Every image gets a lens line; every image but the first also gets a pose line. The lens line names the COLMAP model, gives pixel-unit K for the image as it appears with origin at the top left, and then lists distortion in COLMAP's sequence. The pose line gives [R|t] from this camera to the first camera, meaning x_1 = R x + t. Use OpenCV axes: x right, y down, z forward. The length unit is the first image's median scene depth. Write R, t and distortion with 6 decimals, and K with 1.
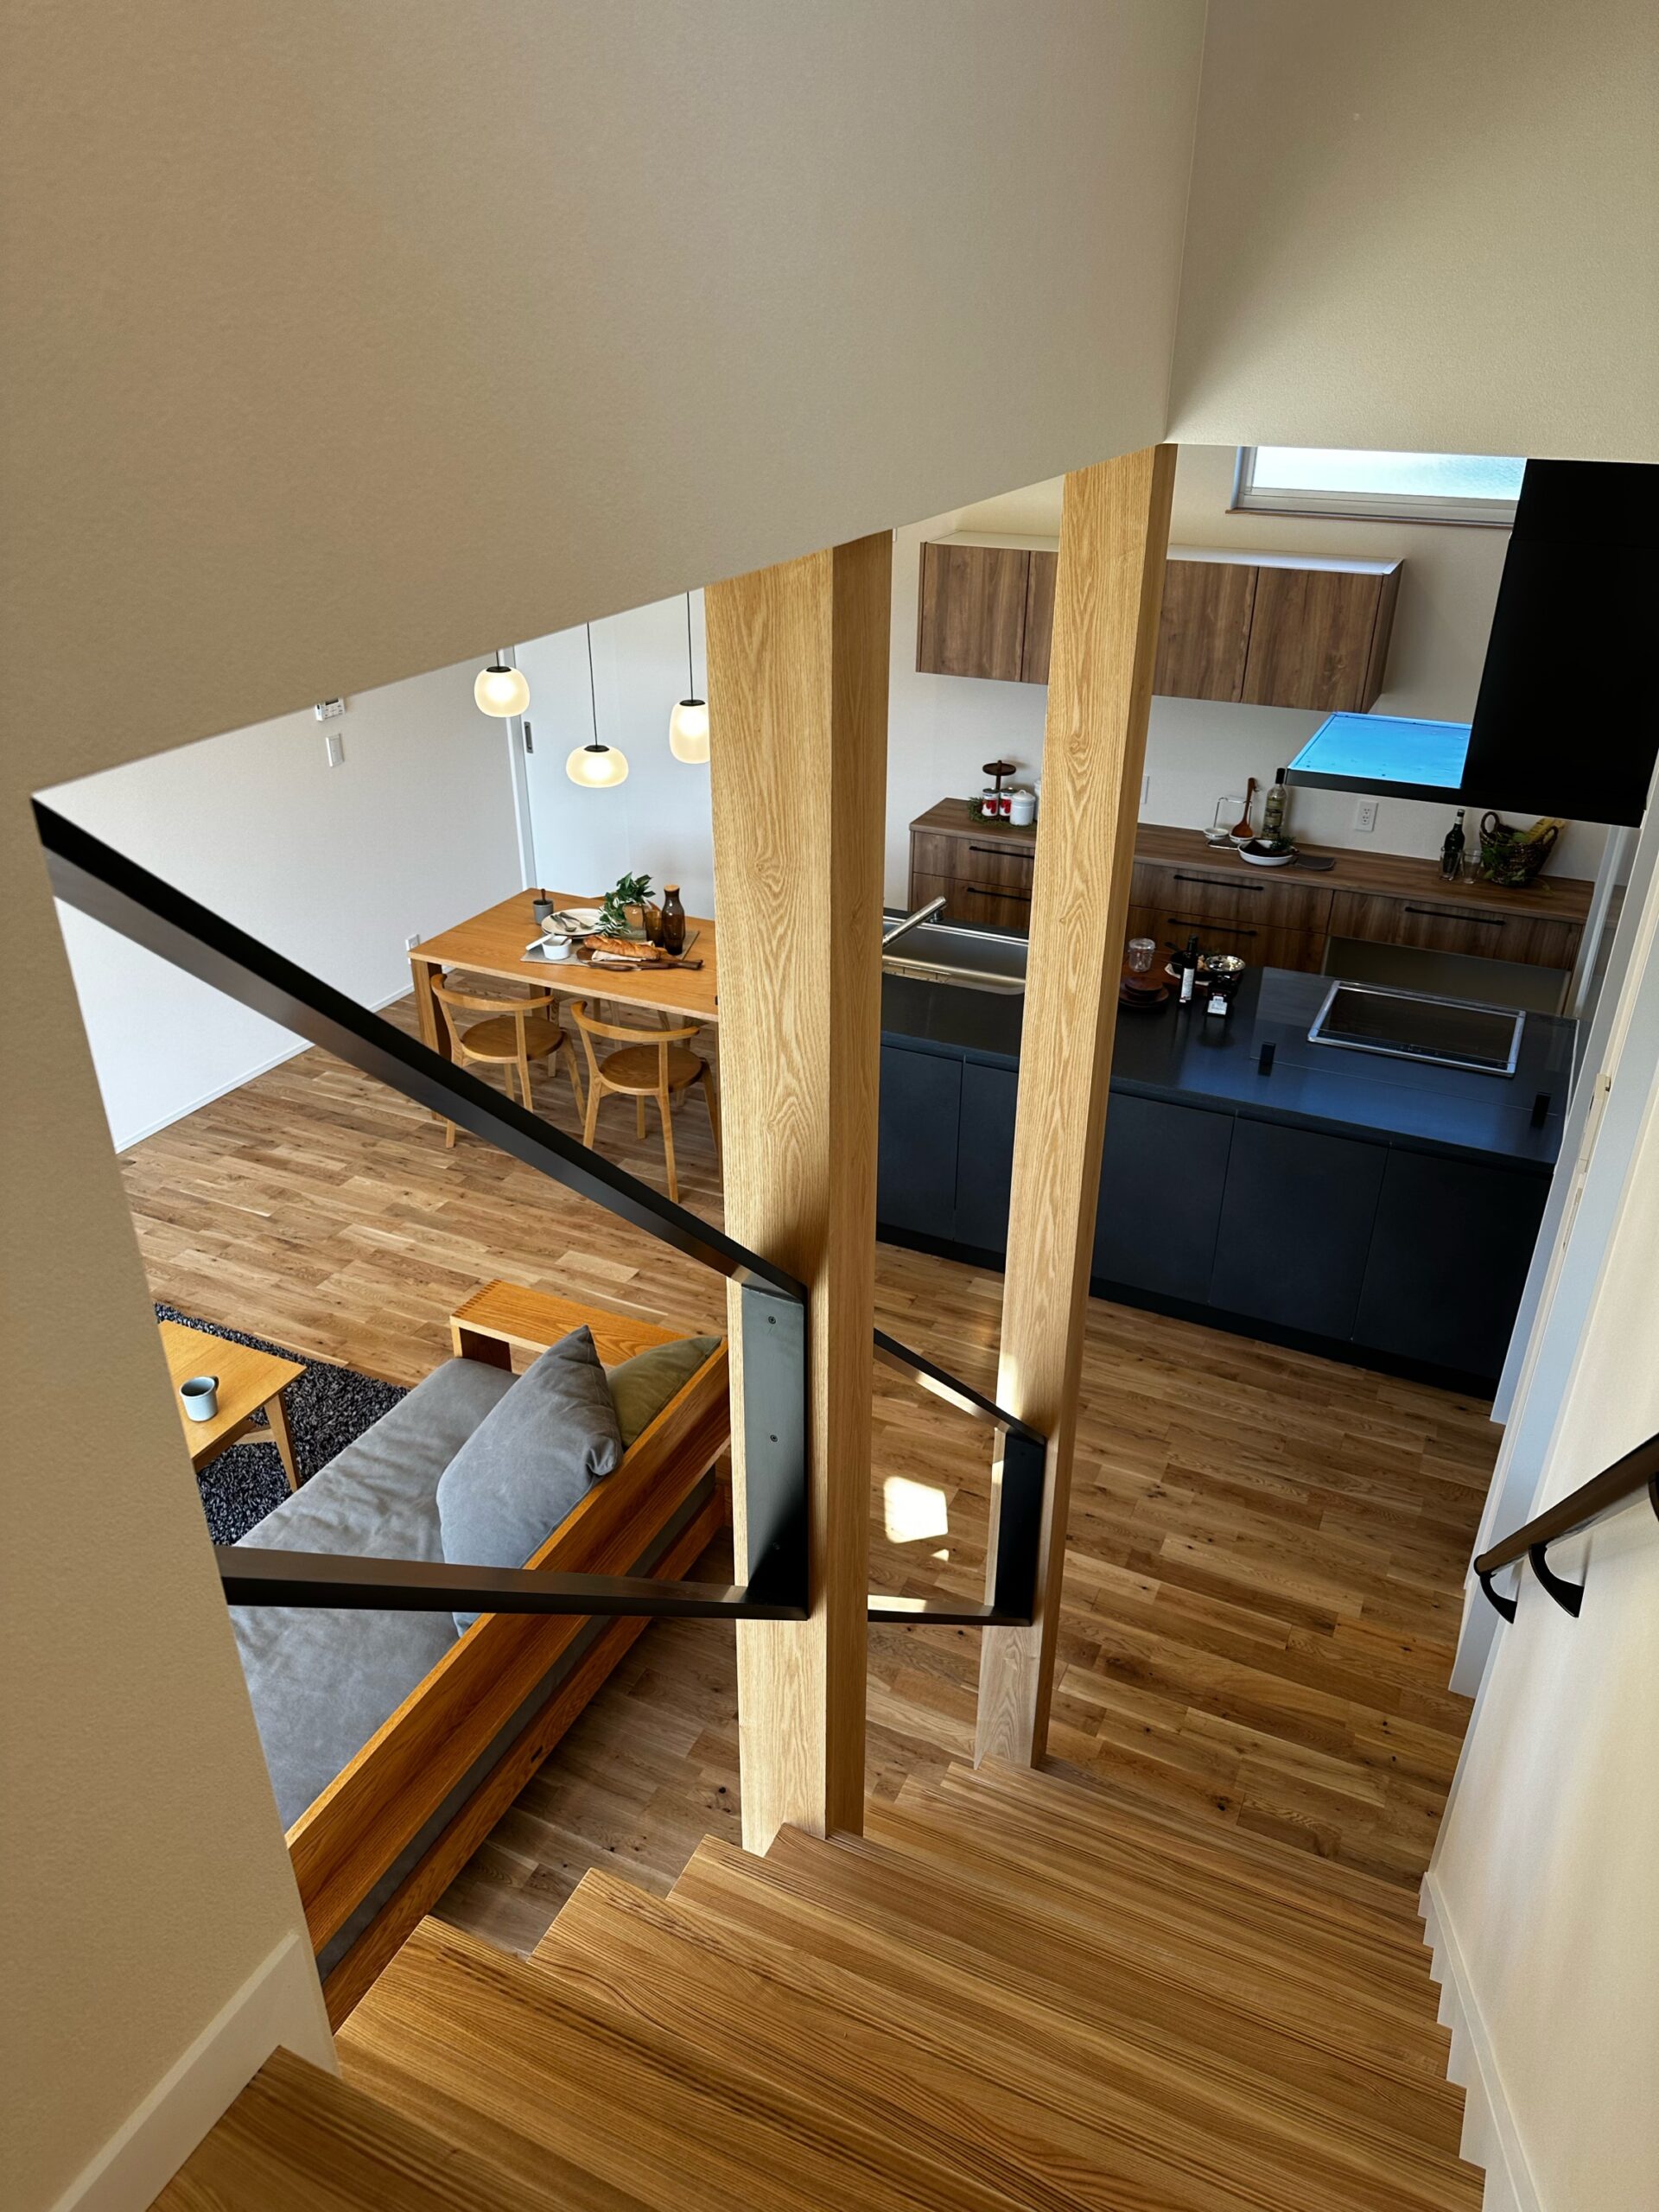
lens RADIAL K [[1549.9, 0, 827.8], [0, 1549.9, 1114.4], [0, 0, 1]] dist [0.099049, -0.001301]
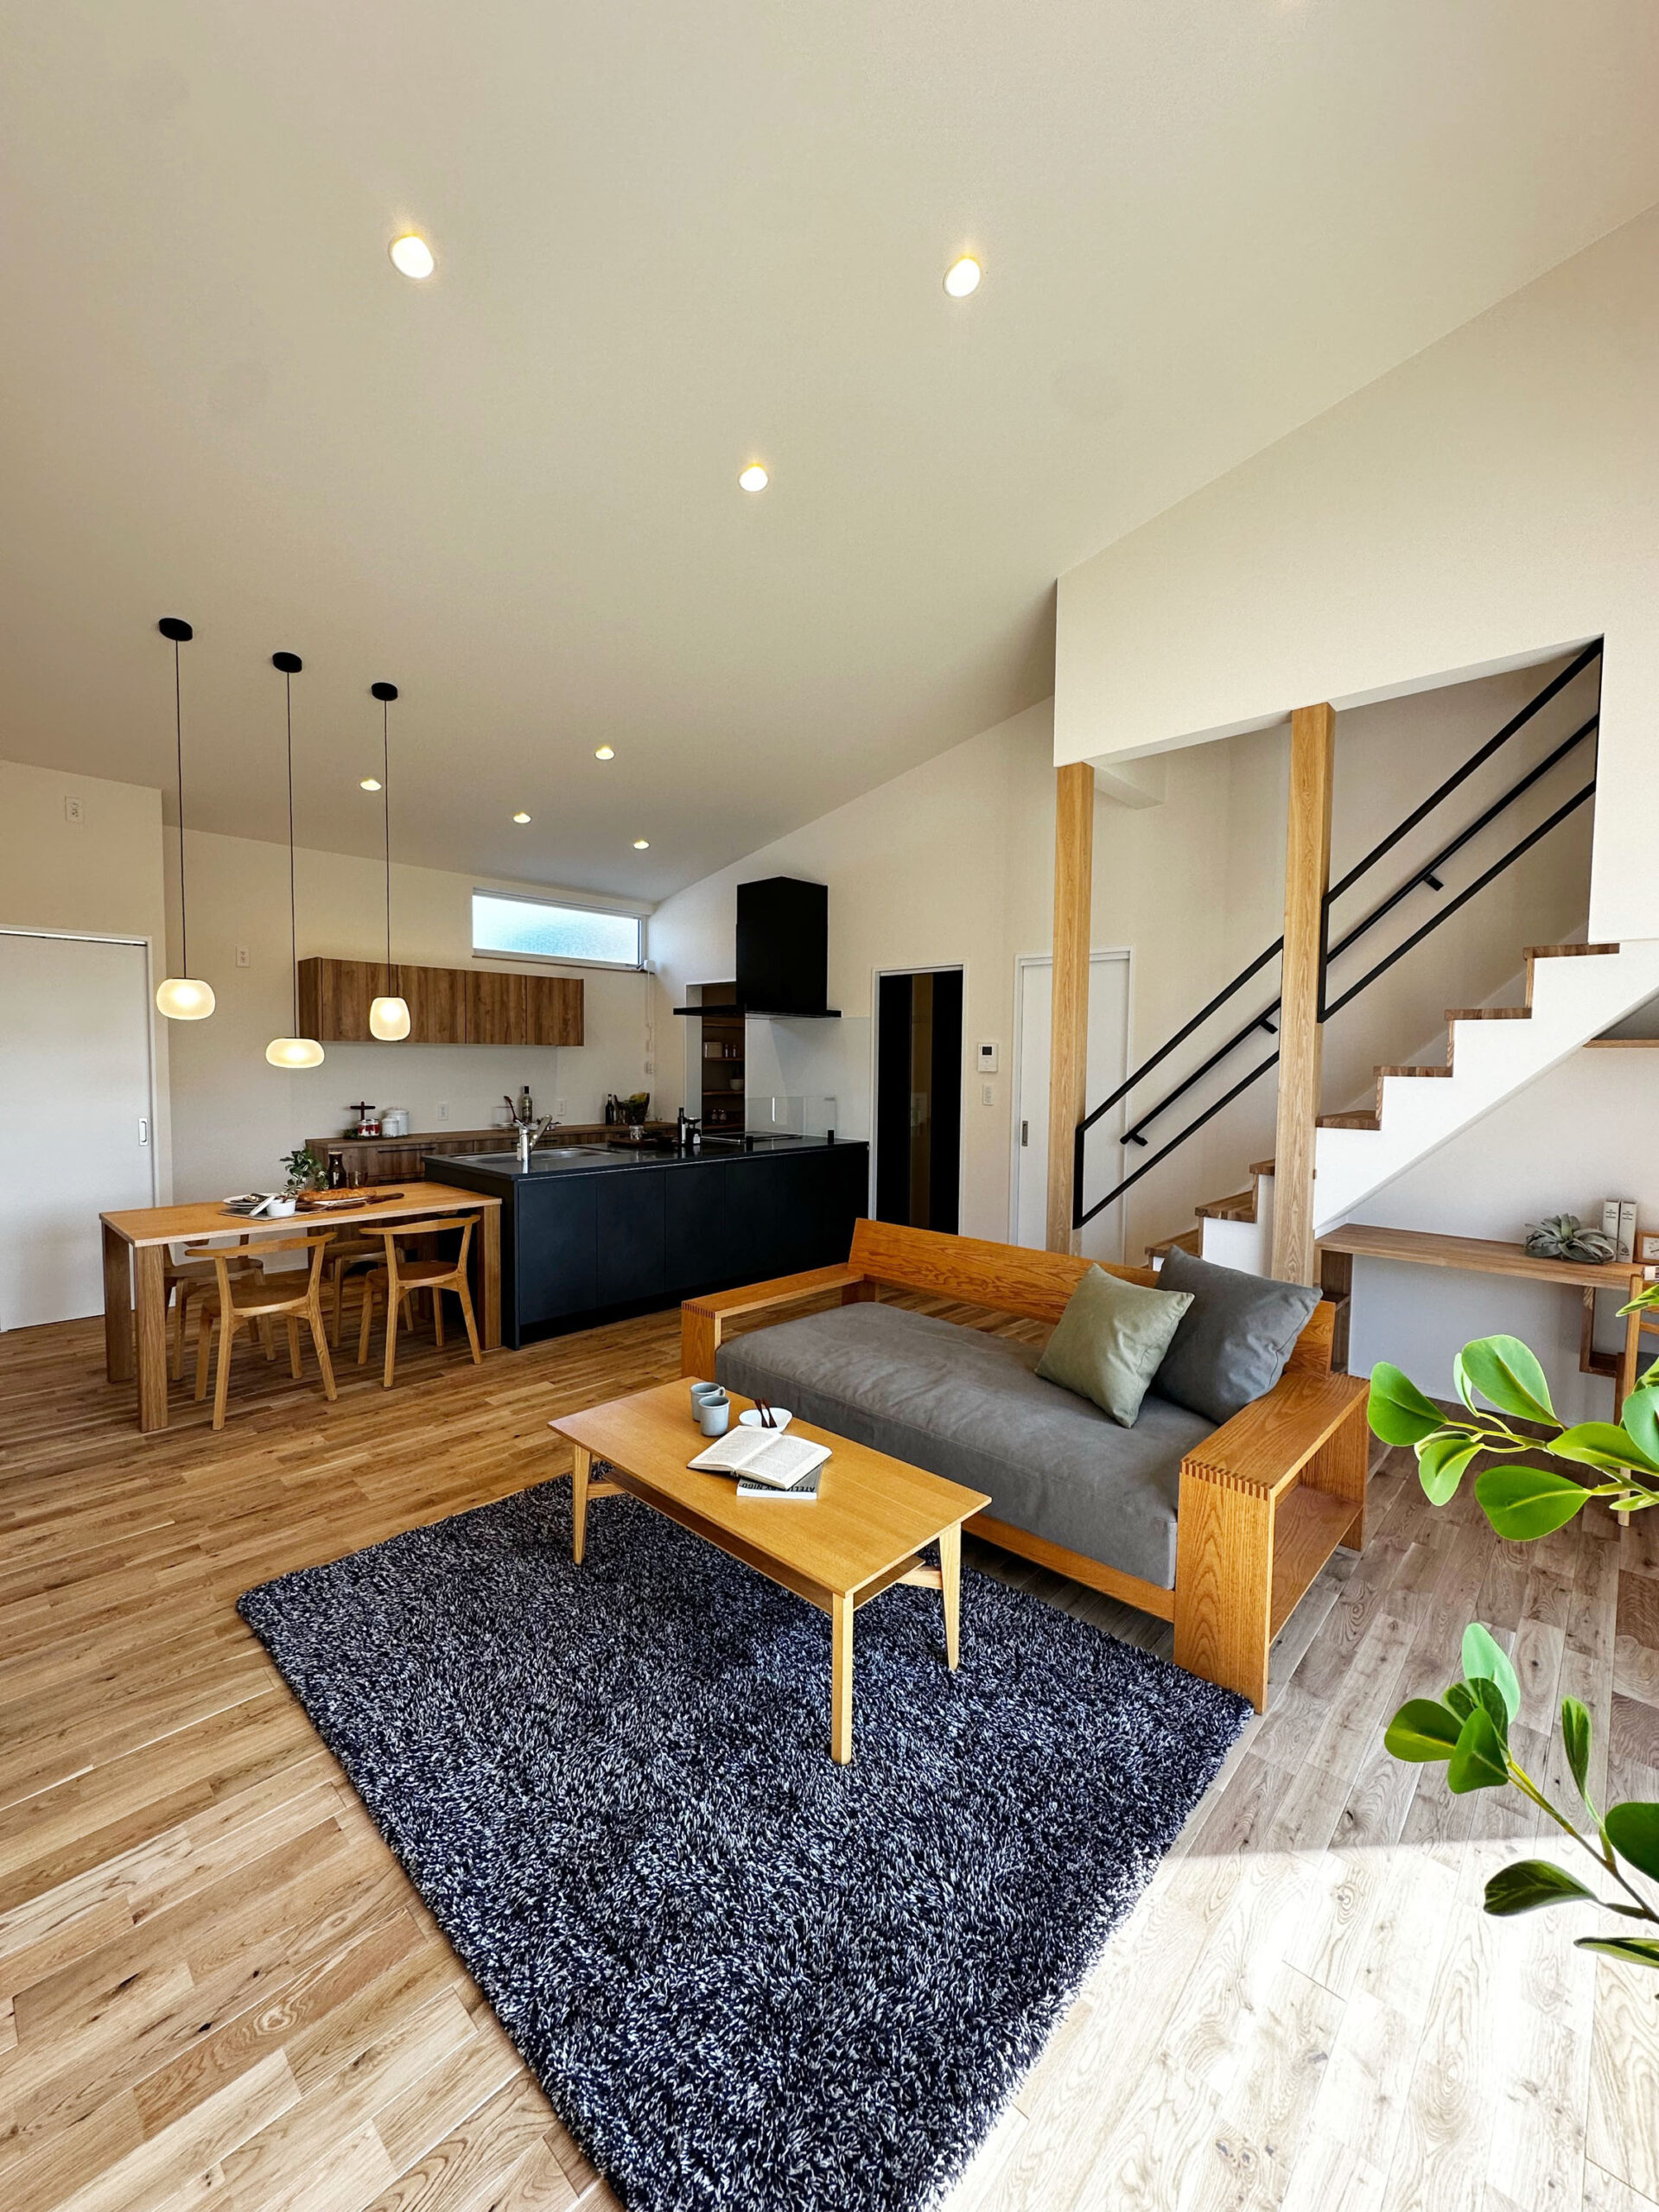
lens RADIAL K [[878.8, 0, 830.0], [0, 878.8, 1101.5], [0, 0, 1]] dist [-0.004208, -0.000227]
pose [[0.305456, -0.047094, 0.951041, -0.650757], [0.436426, 0.894618, -0.095872, 0.058392], [-0.846303, 0.444344, 0.293820, 0.438835]]
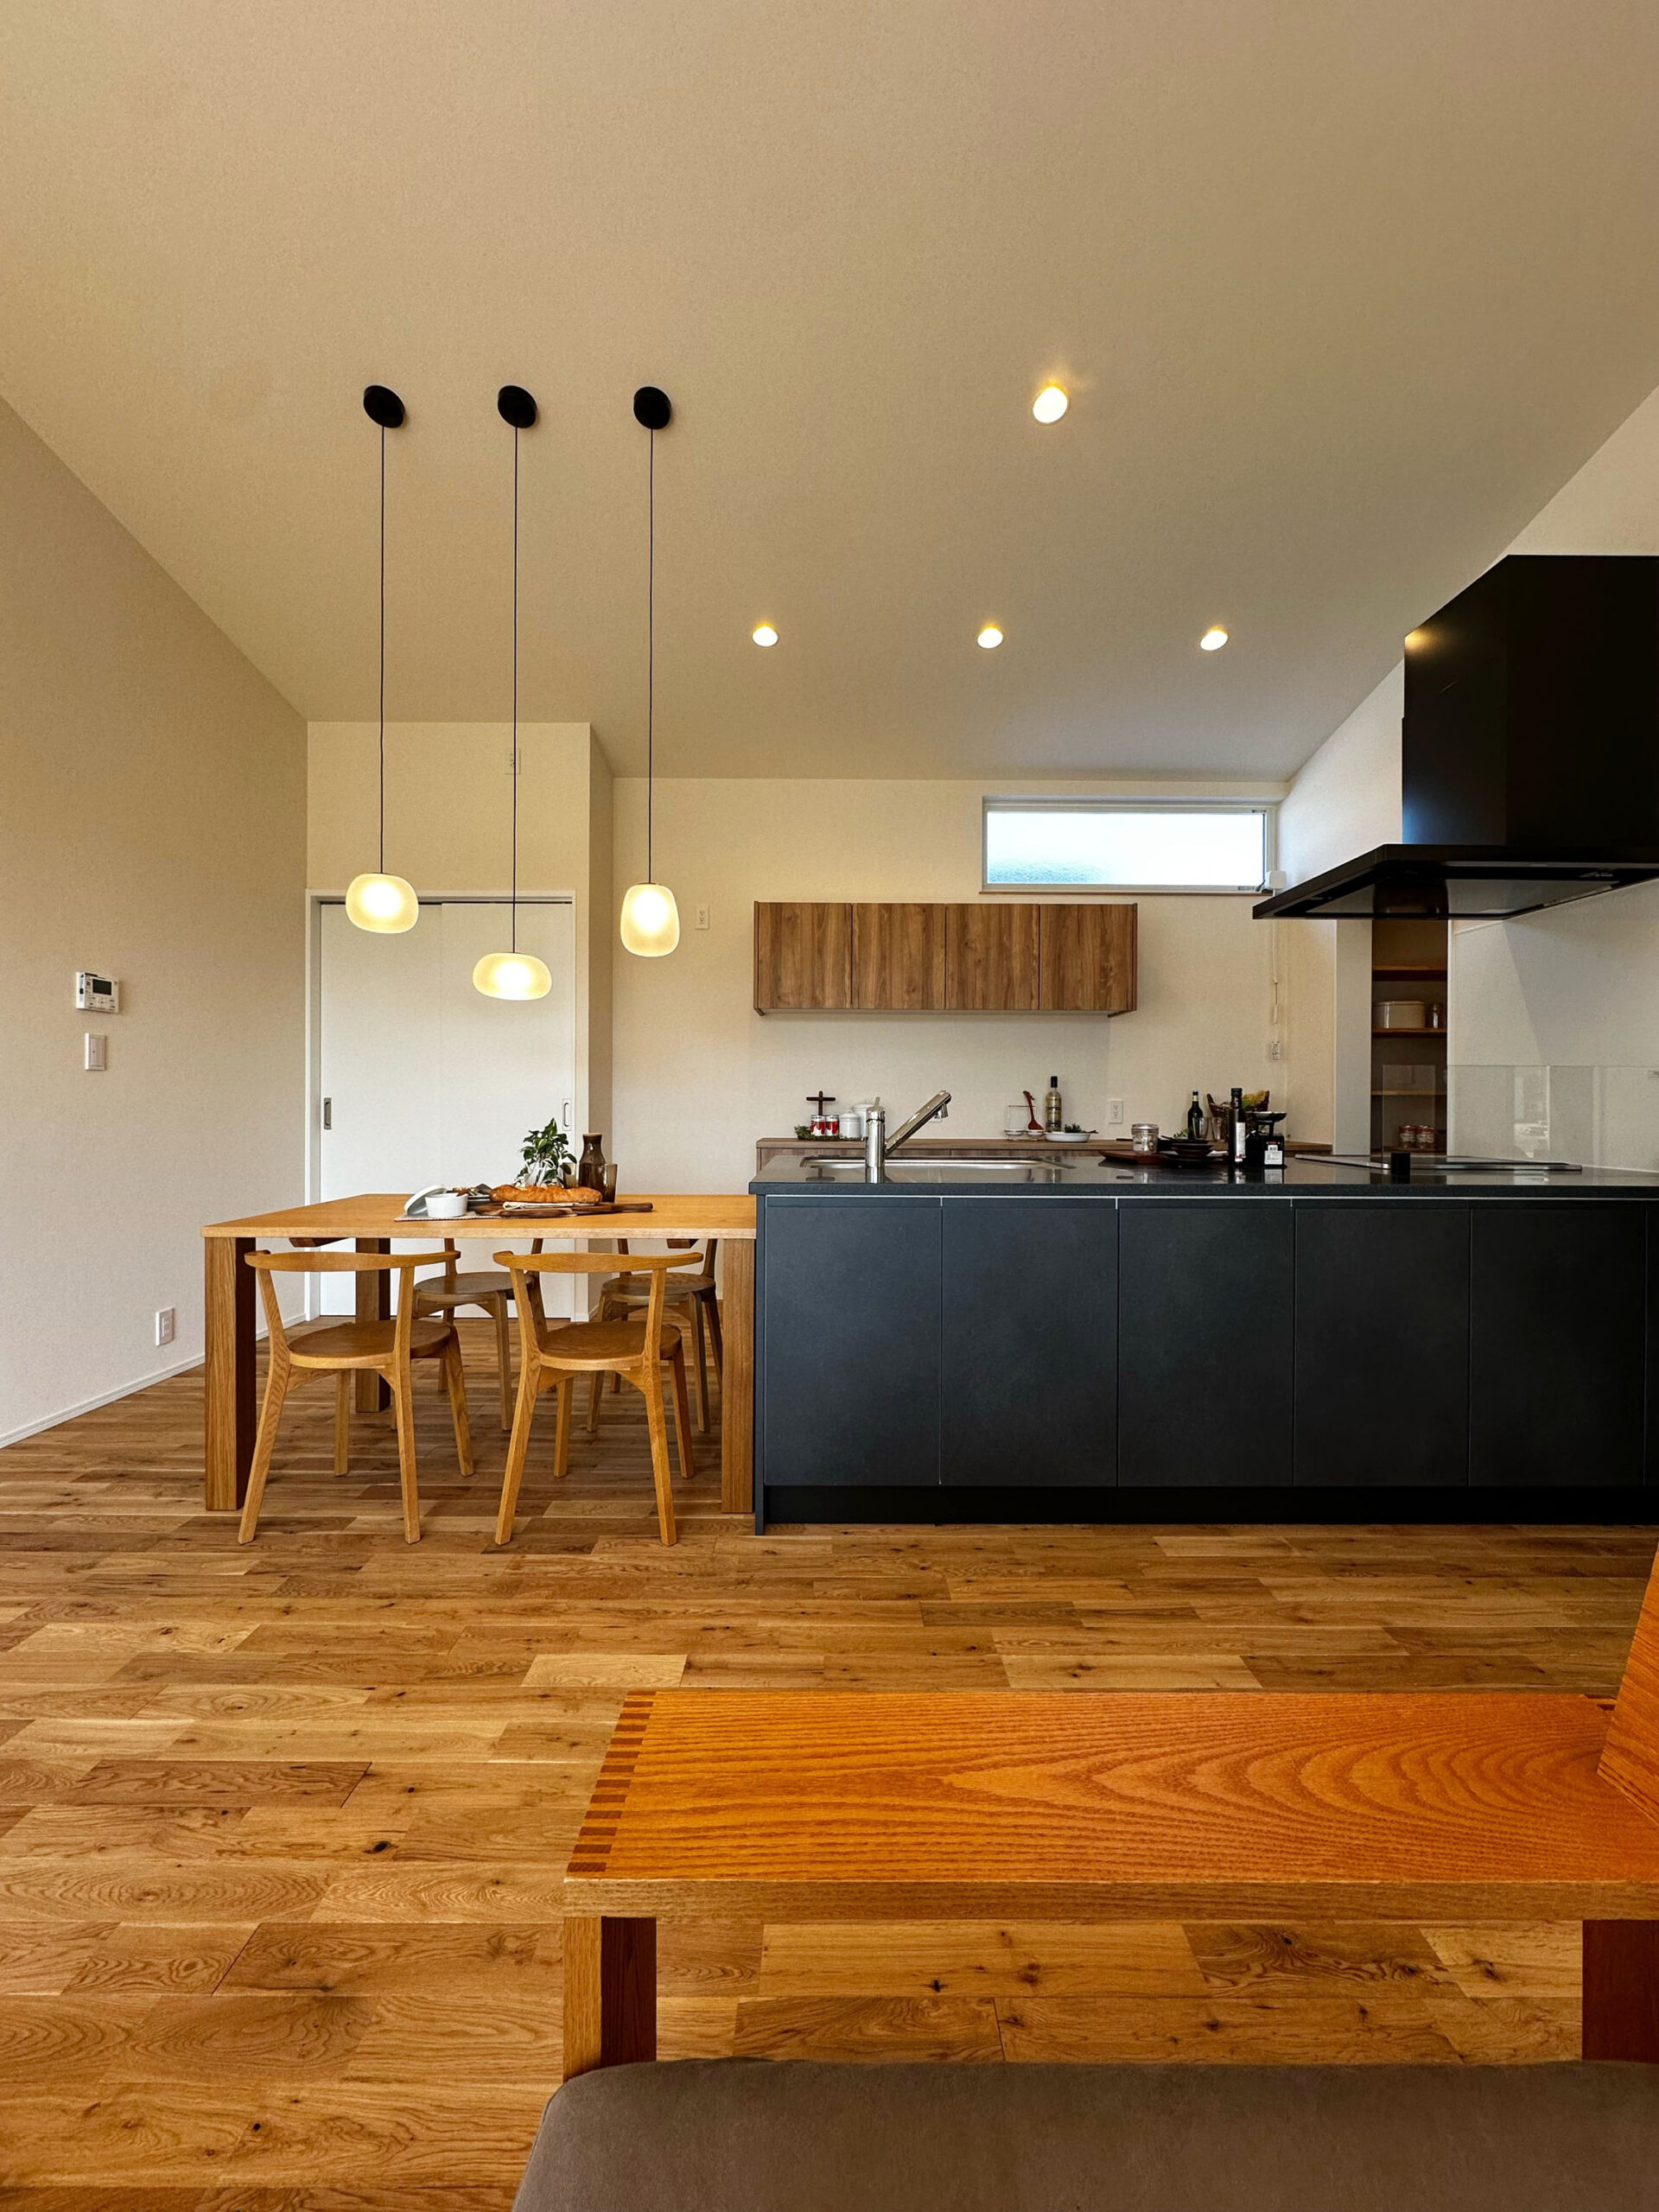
lens RADIAL K [[878.8, 0, 832.7], [0, 878.8, 1105.1], [0, 0, 1]] dist [-0.004208, -0.000227]
pose [[0.902025, -0.003165, 0.431671, -0.187300], [0.201612, 0.887302, -0.414786, 0.059305], [-0.381710, 0.461177, 0.801007, 0.572489]]
